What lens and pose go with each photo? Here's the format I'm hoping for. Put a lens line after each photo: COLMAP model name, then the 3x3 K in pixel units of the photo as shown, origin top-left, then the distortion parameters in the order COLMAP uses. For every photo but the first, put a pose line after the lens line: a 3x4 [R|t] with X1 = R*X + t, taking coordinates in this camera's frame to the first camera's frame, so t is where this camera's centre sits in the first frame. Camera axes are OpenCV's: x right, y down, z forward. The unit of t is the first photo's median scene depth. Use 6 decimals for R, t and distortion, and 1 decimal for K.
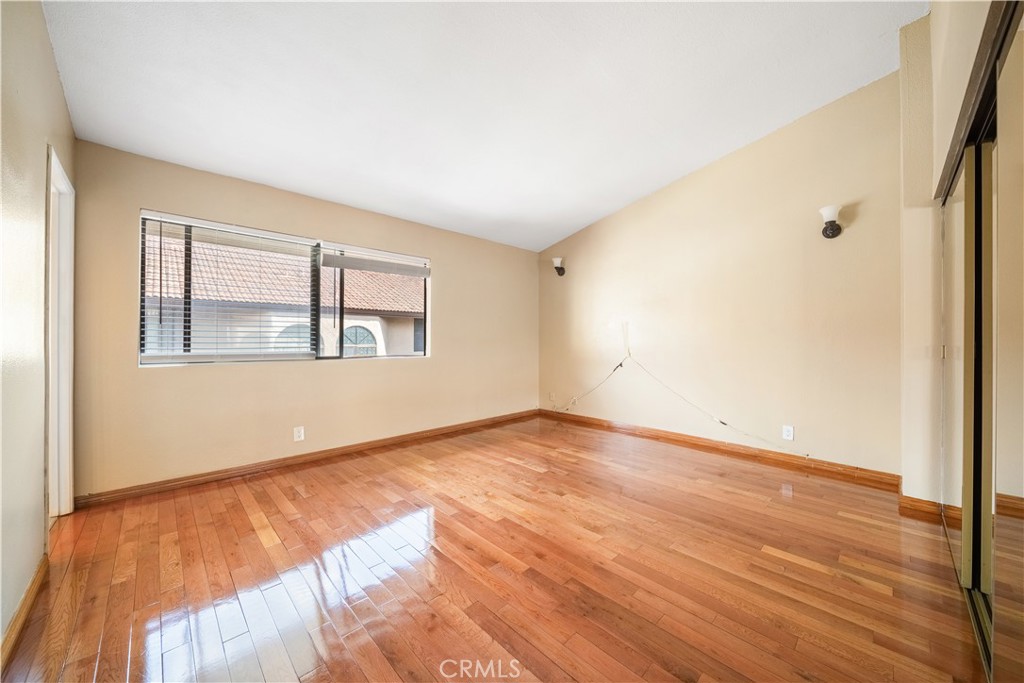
lens RADIAL K [[366.5, 0, 515.5], [0, 366.5, 338.0], [0, 0, 1]] dist [0.000503, 0.000112]
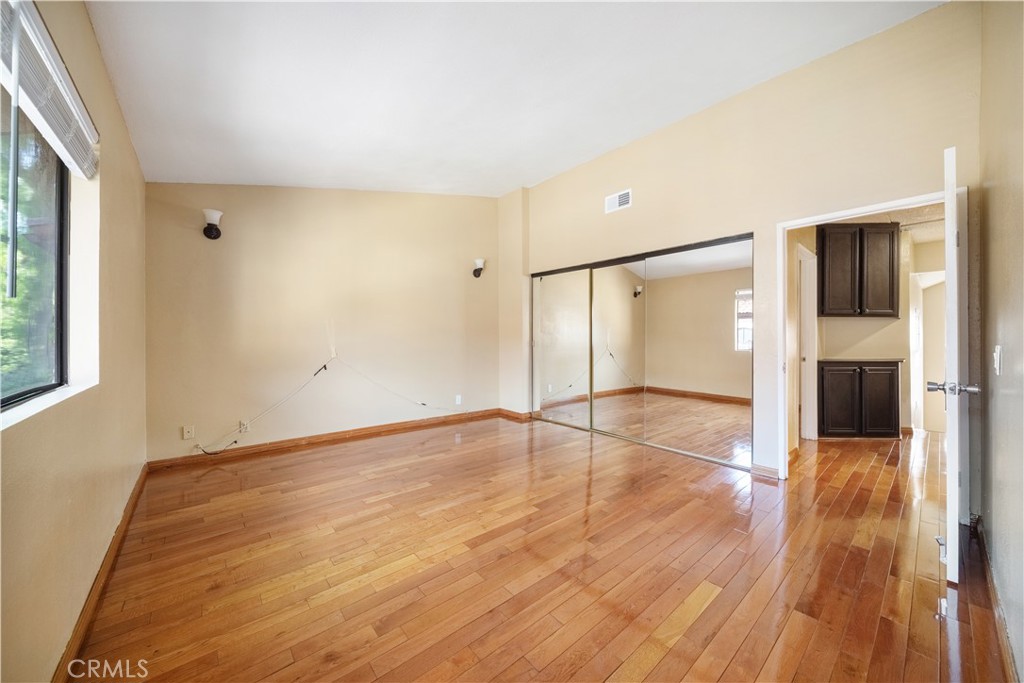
lens RADIAL K [[366.5, 0, 515.5], [0, 366.5, 338.0], [0, 0, 1]] dist [0.000503, 0.000112]
pose [[0.061277, -0.000911, 0.998120, -1.074903], [-0.006578, 0.999977, 0.001317, -0.000040], [-0.998099, -0.006646, 0.061270, 0.966155]]
